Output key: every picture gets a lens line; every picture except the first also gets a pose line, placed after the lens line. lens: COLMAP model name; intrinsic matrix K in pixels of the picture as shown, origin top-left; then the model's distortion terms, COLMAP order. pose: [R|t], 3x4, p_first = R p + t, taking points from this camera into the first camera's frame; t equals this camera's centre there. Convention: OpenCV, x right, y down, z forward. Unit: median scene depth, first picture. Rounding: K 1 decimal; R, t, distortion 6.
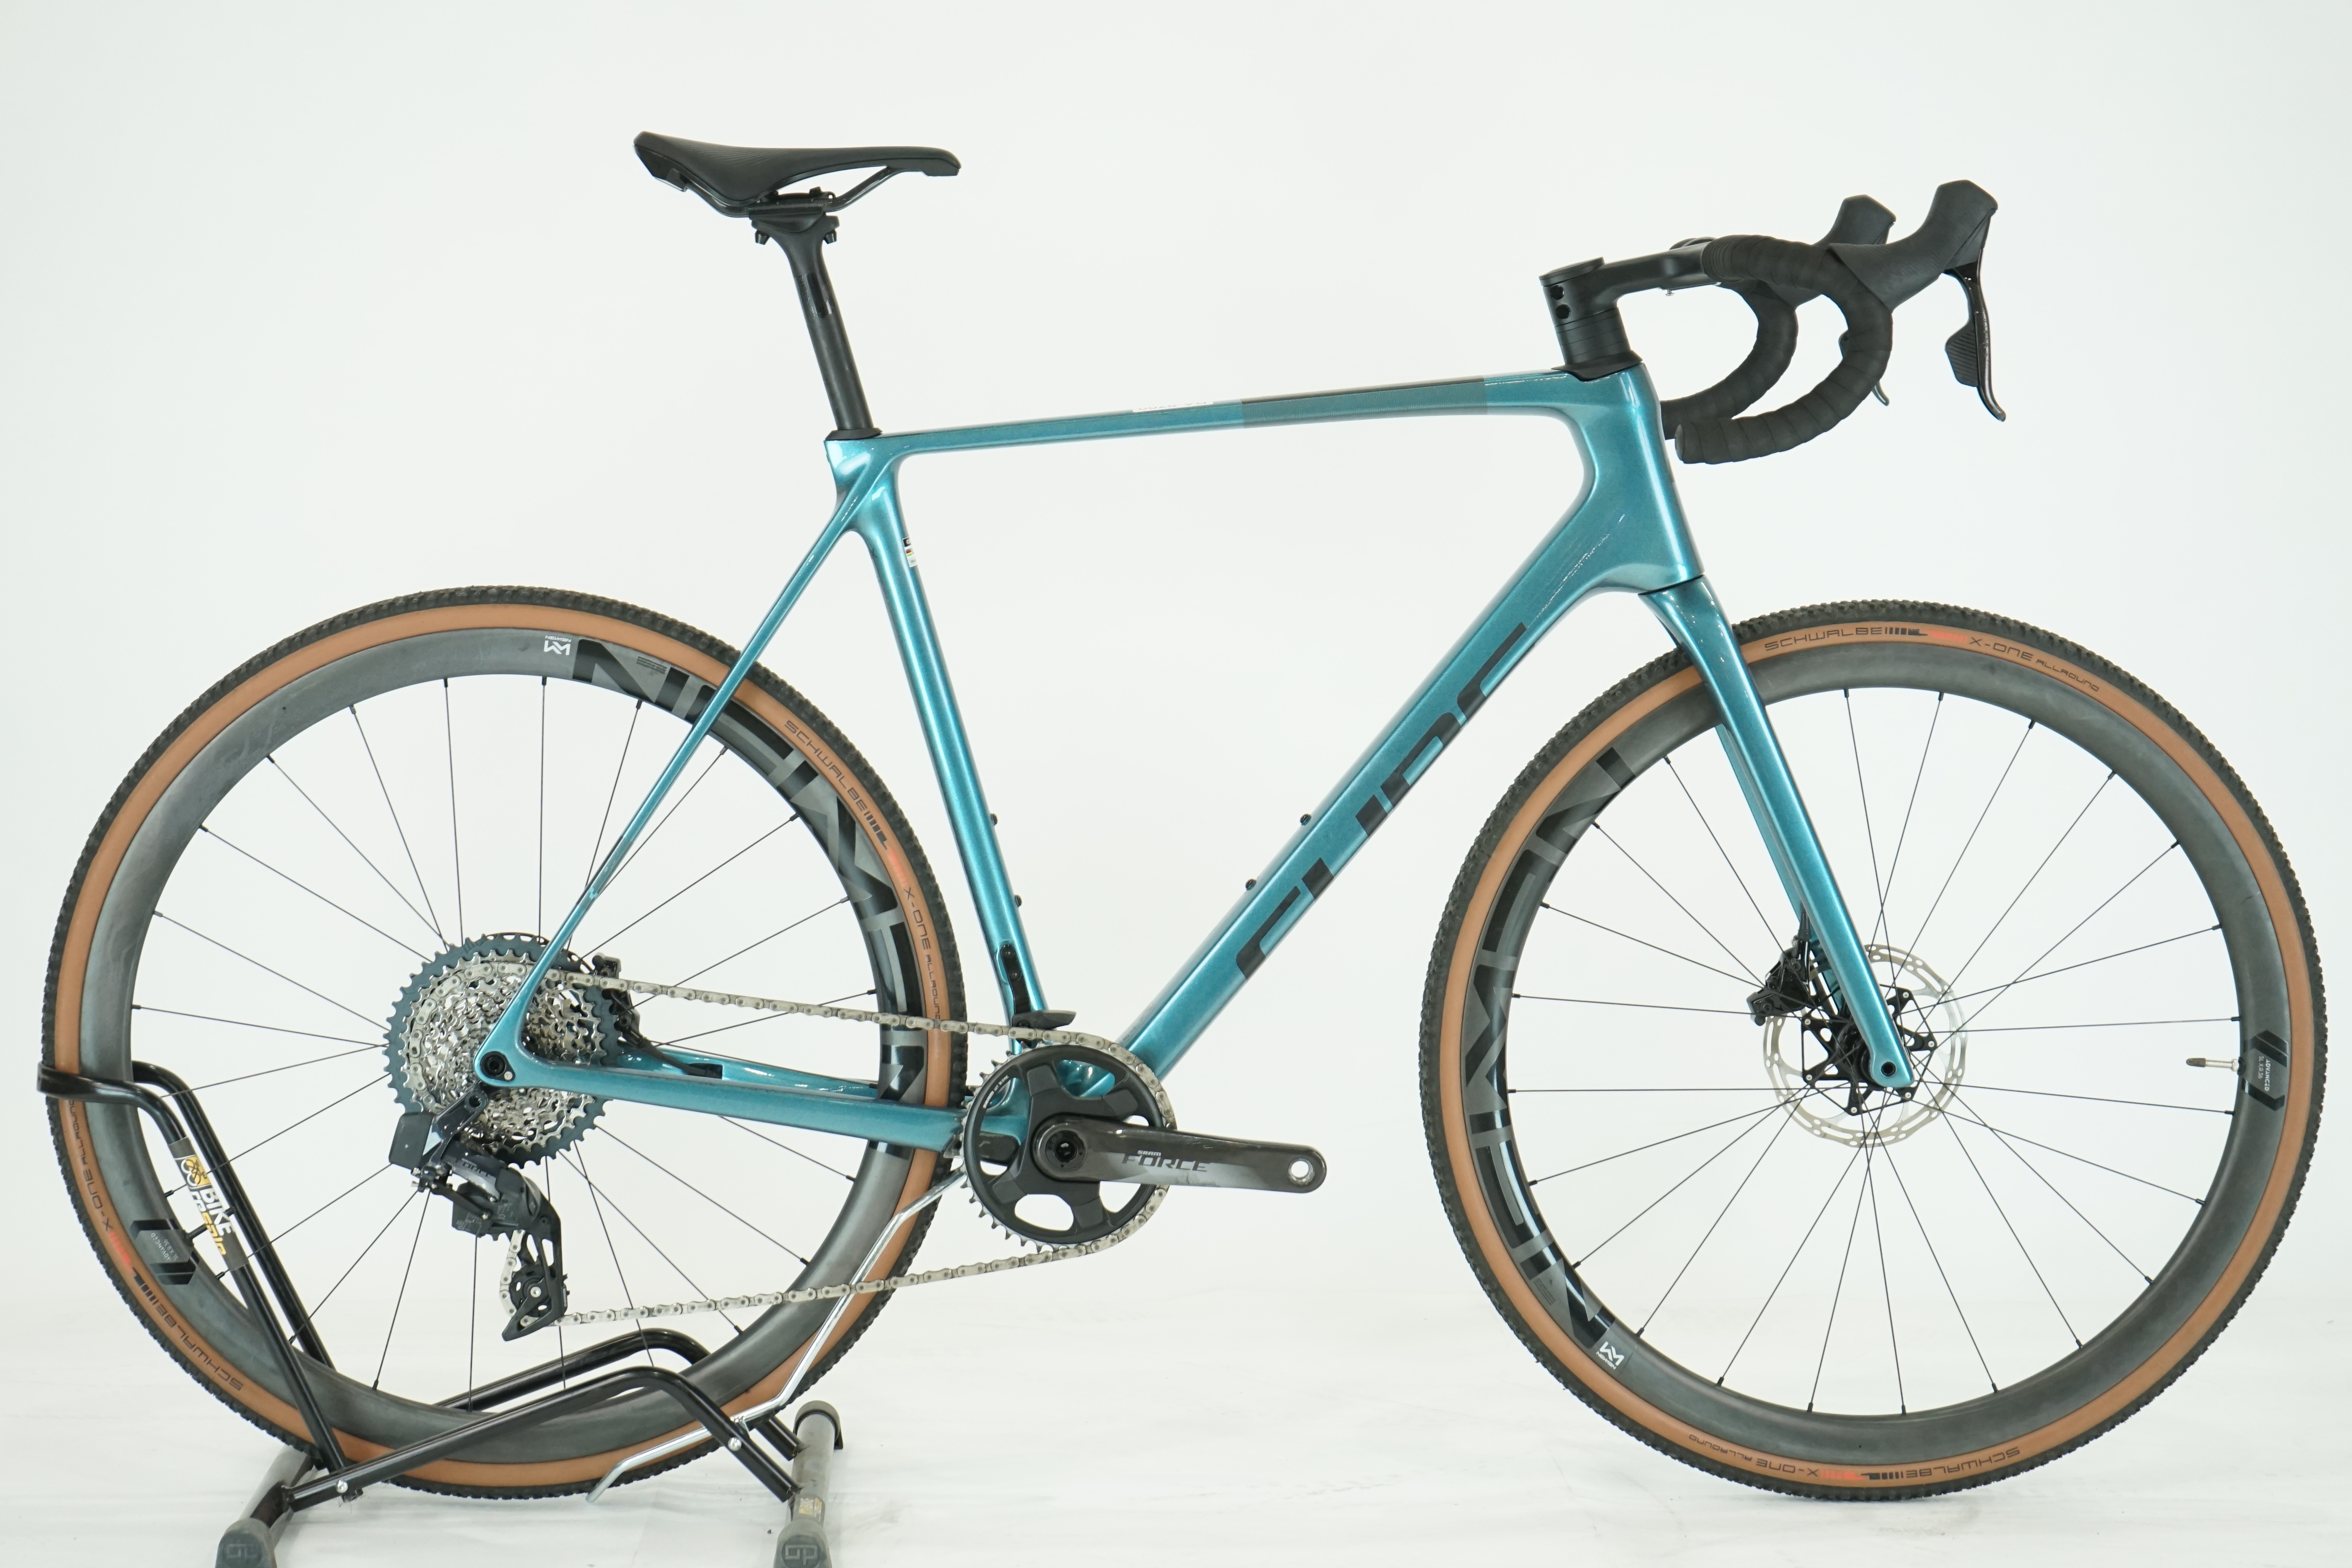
lens RADIAL K [[4593.7, 0, 1176.0], [0, 4593.7, 784.0], [0, 0, 1]] dist [-0.025566, -0.099080]
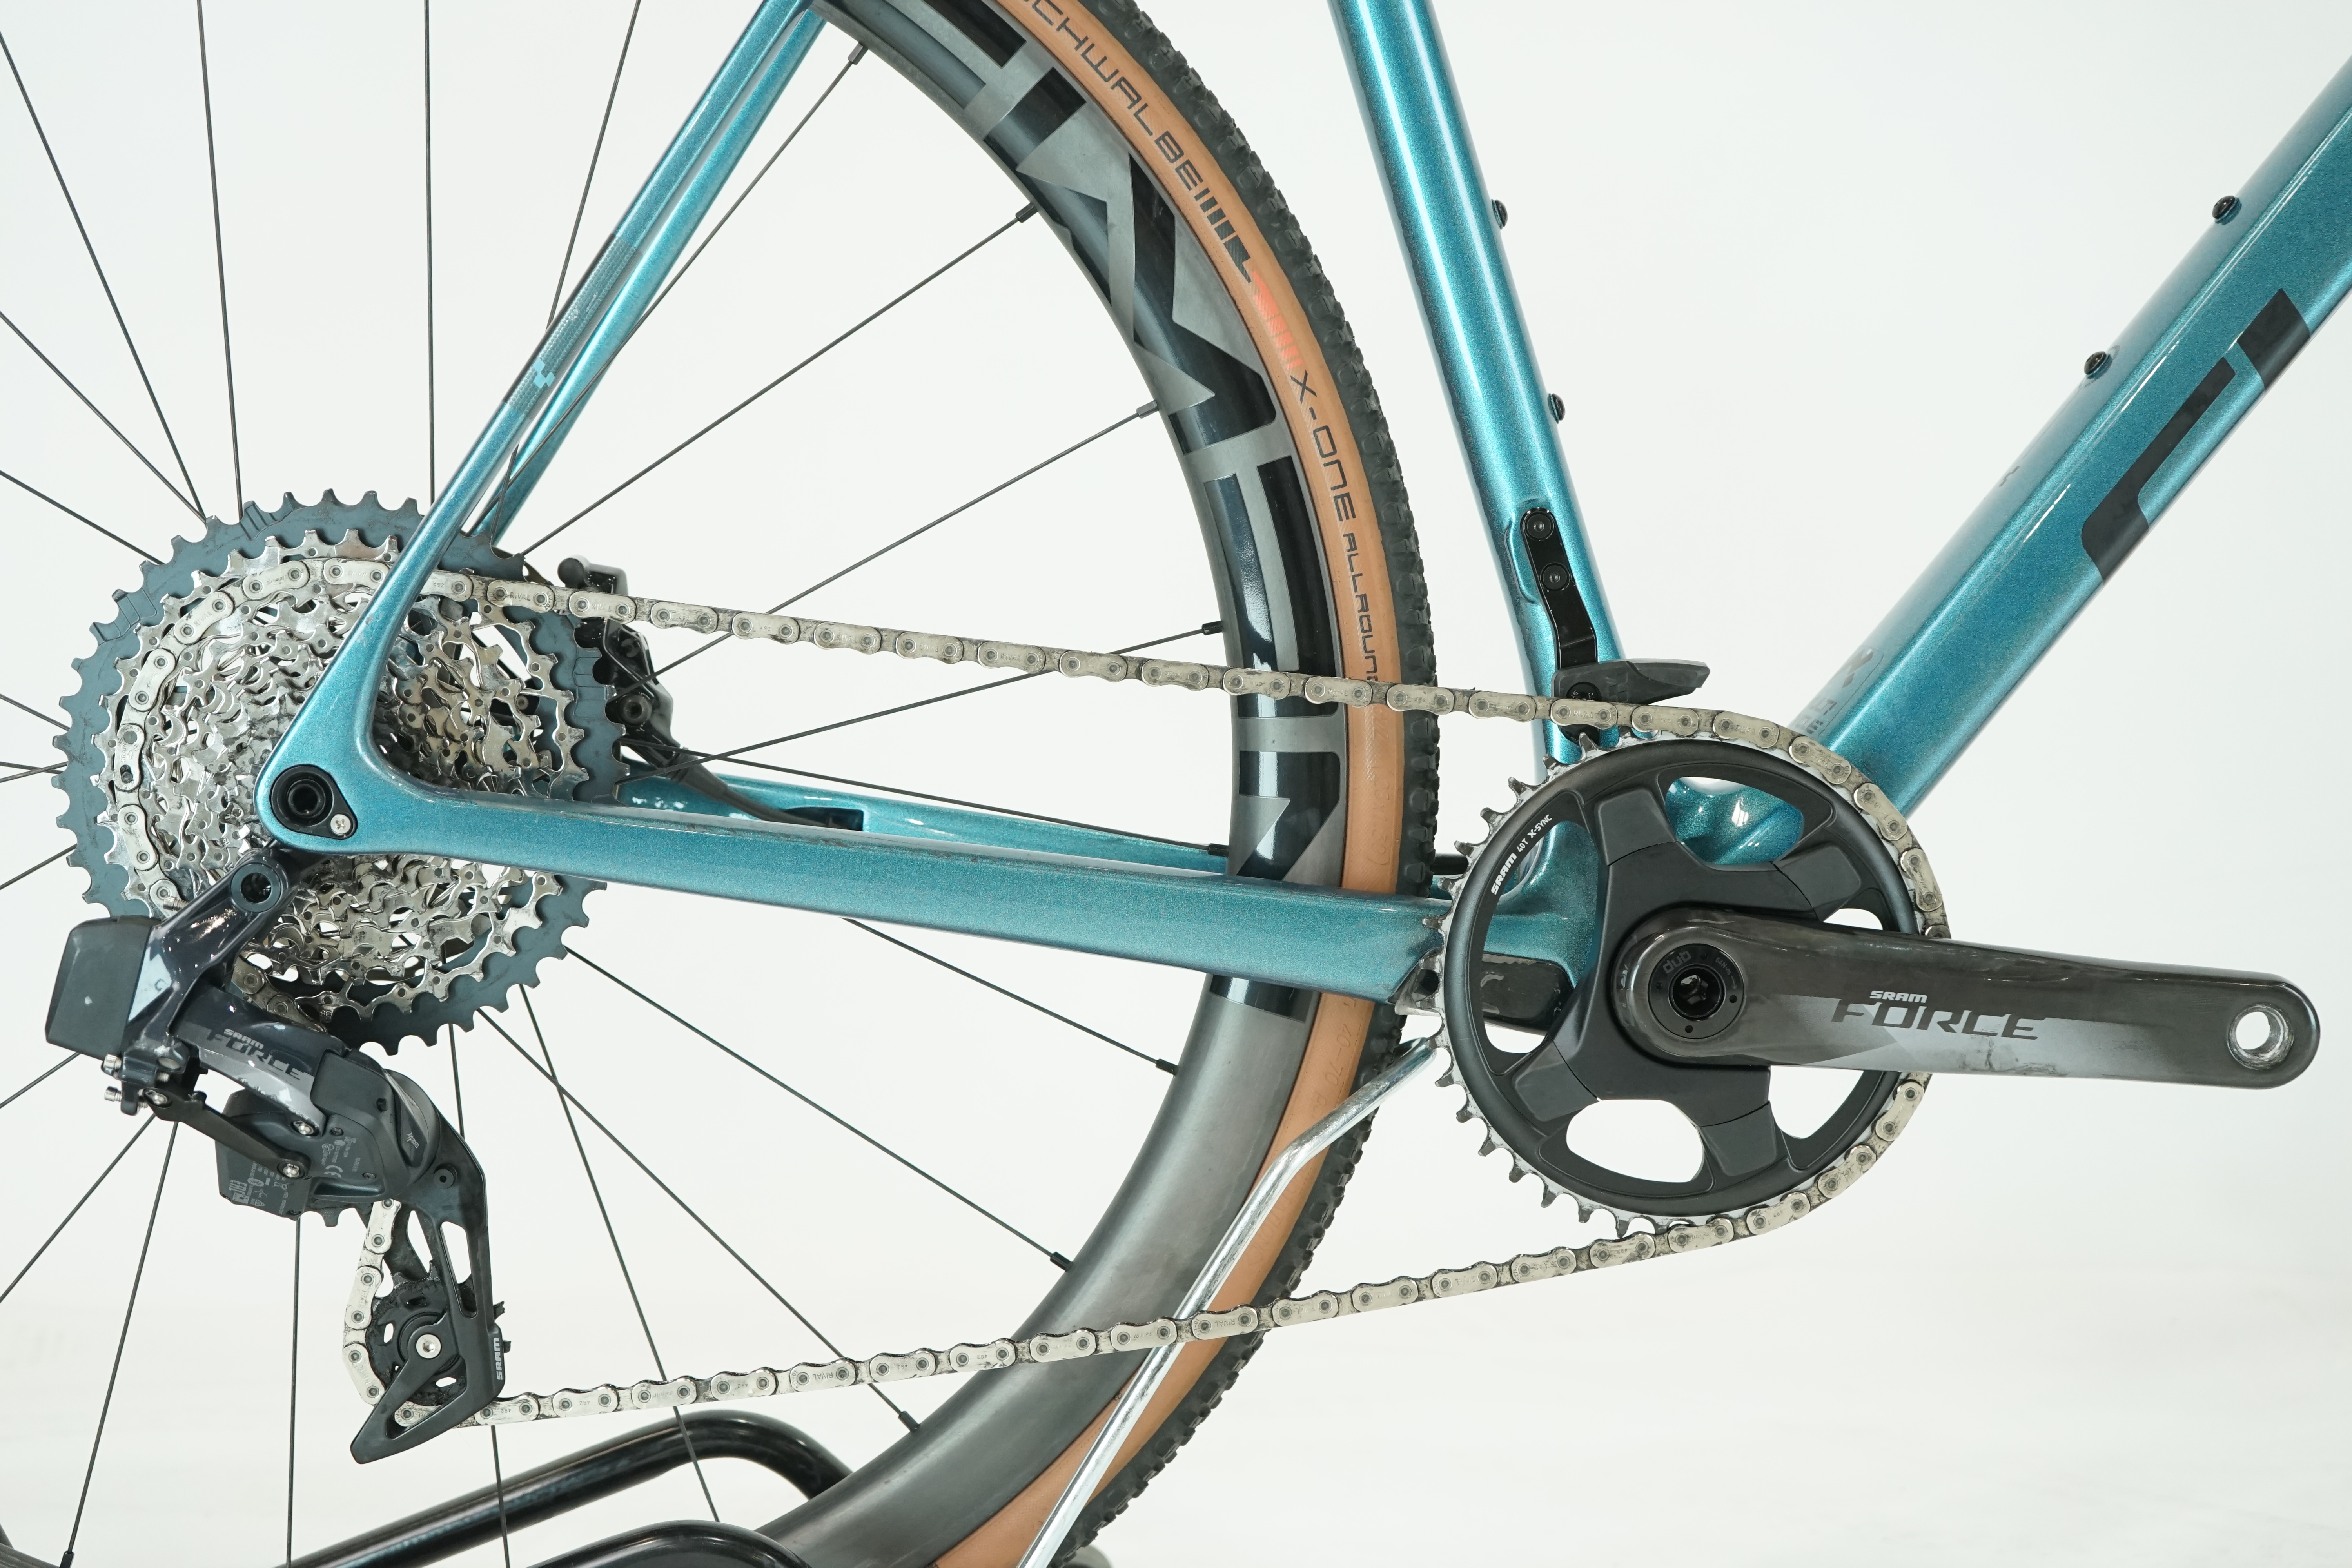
lens RADIAL K [[3878.9, 0, 1176.0], [0, 3878.9, 784.0], [0, 0, 1]] dist [0.019035, 0.054057]
pose [[0.999884, -0.013340, -0.007299, -0.067670], [0.013418, 0.999852, 0.010746, 0.056219], [0.007155, -0.010842, 0.999916, 0.644737]]
